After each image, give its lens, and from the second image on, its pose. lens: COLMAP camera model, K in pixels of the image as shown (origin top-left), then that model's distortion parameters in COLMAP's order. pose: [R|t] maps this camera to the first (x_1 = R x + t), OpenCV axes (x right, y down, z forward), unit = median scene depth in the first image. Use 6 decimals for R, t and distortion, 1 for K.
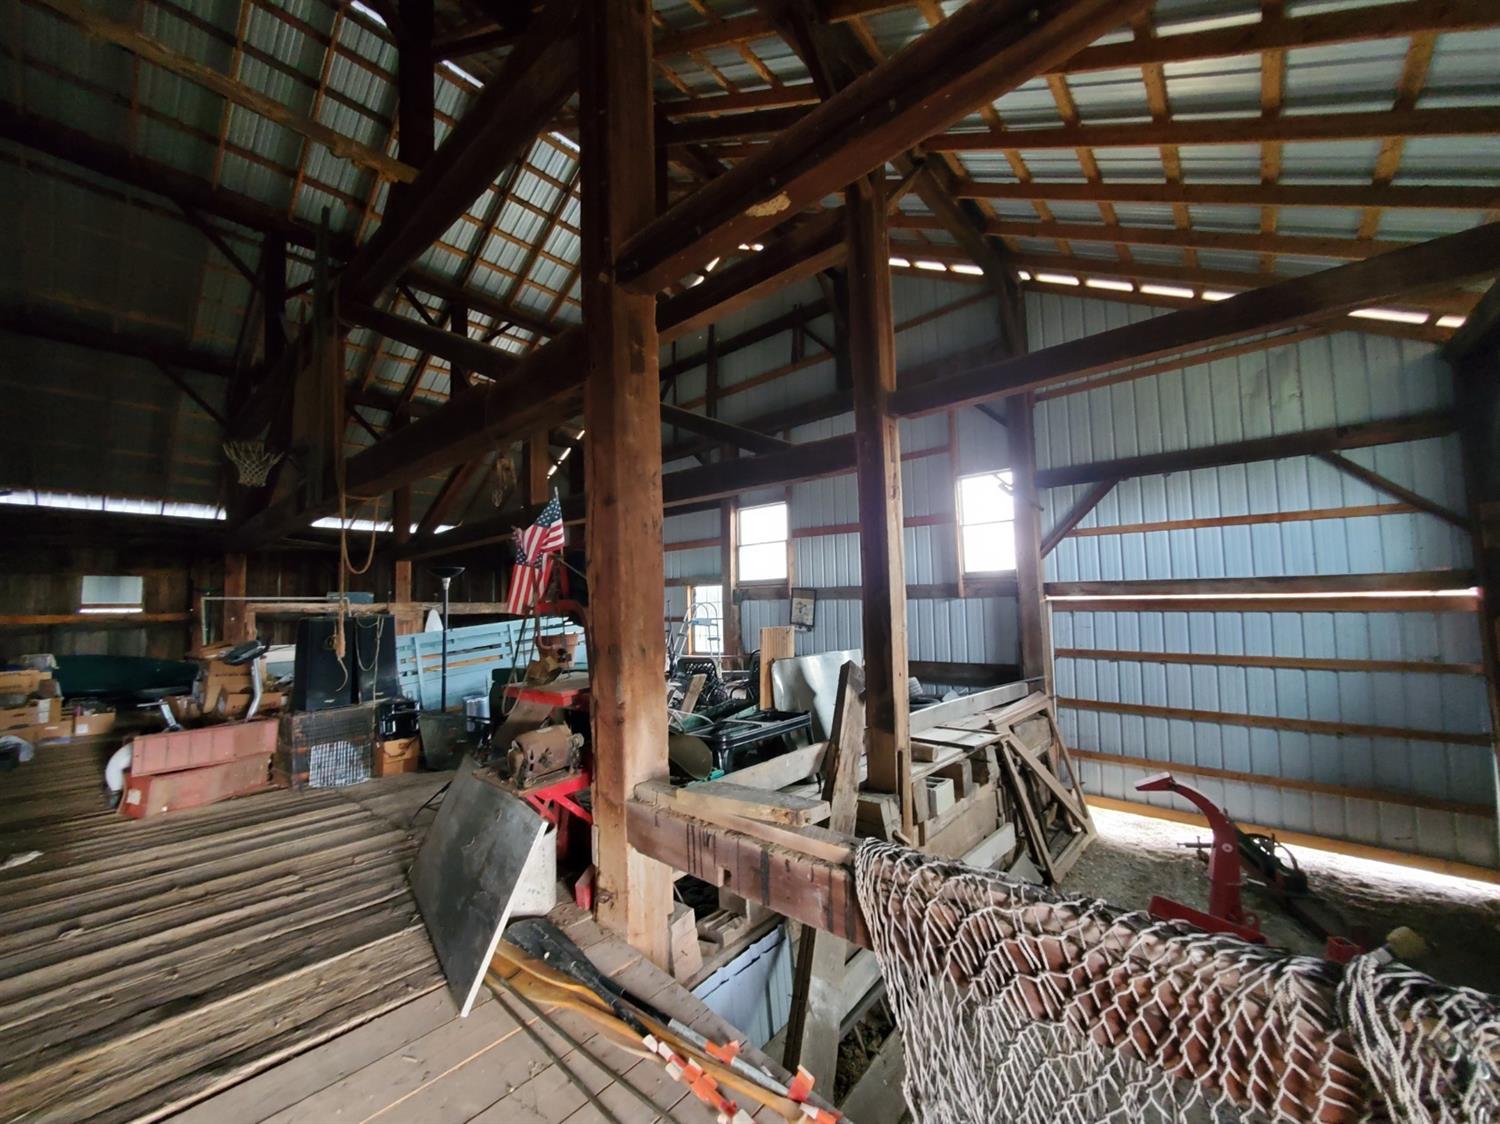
lens RADIAL K [[622.2, 0, 750.0], [0, 622.2, 562.0], [0, 0, 1]] dist [0.000775, 0.000041]
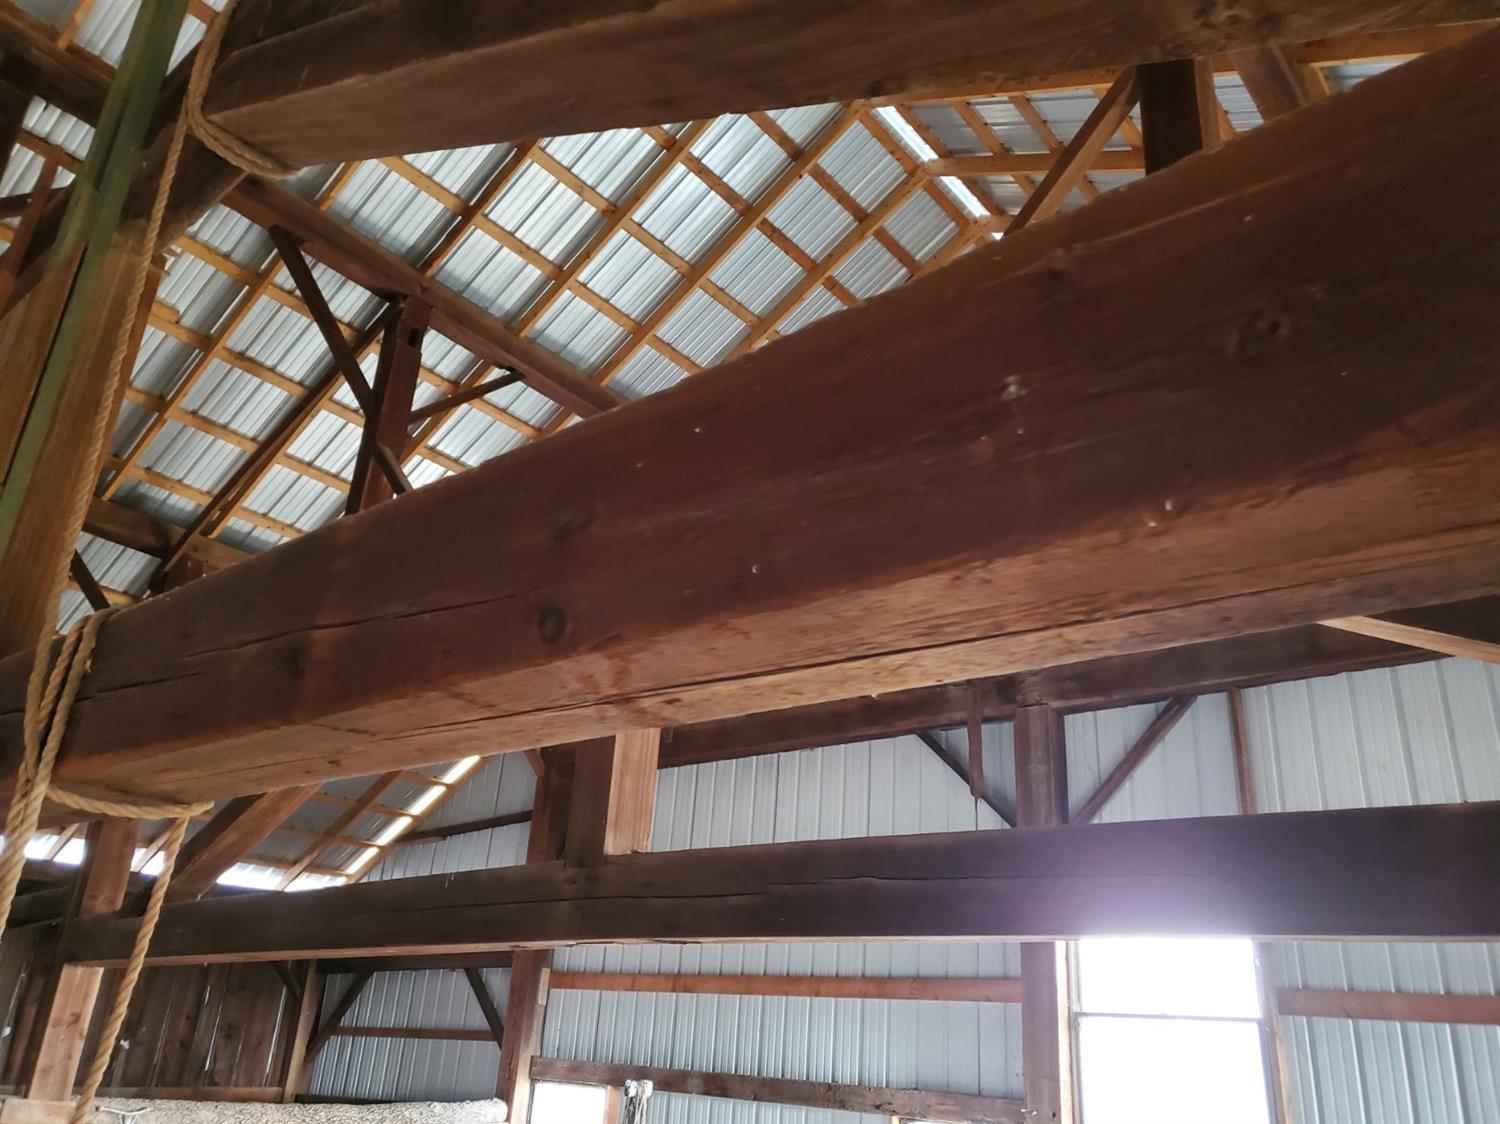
lens RADIAL K [[1186.6, 0, 750.0], [0, 1186.6, 562.0], [0, 0, 1]] dist [0.029923, -0.001345]
pose [[0.994682, 0.099396, -0.026975, -0.194584], [-0.102617, 0.934132, -0.341860, -0.015389], [-0.008781, 0.342810, 0.939364, 0.303535]]
